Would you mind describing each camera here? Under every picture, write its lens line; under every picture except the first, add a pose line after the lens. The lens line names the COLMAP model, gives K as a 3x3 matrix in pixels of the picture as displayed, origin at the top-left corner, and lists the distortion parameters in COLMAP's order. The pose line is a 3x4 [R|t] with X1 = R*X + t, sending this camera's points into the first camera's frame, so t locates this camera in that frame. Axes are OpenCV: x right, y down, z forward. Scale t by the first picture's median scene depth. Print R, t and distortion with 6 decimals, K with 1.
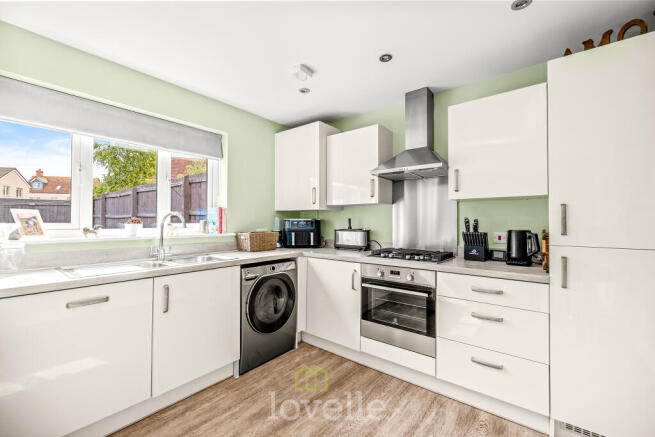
lens RADIAL K [[281.0, 0, 336.9], [0, 281.0, 214.8], [0, 0, 1]] dist [0.002691, -0.000957]
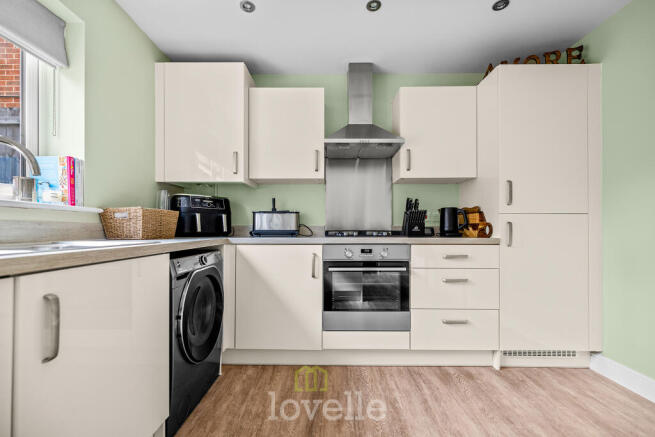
lens RADIAL K [[281.0, 0, 338.7], [0, 281.0, 224.9], [0, 0, 1]] dist [0.002691, -0.000957]
pose [[0.788133, 0.001433, 0.615503, -0.393326], [-0.008572, 0.999926, 0.008647, 0.105662], [-0.615445, -0.012091, 0.788087, 0.311979]]
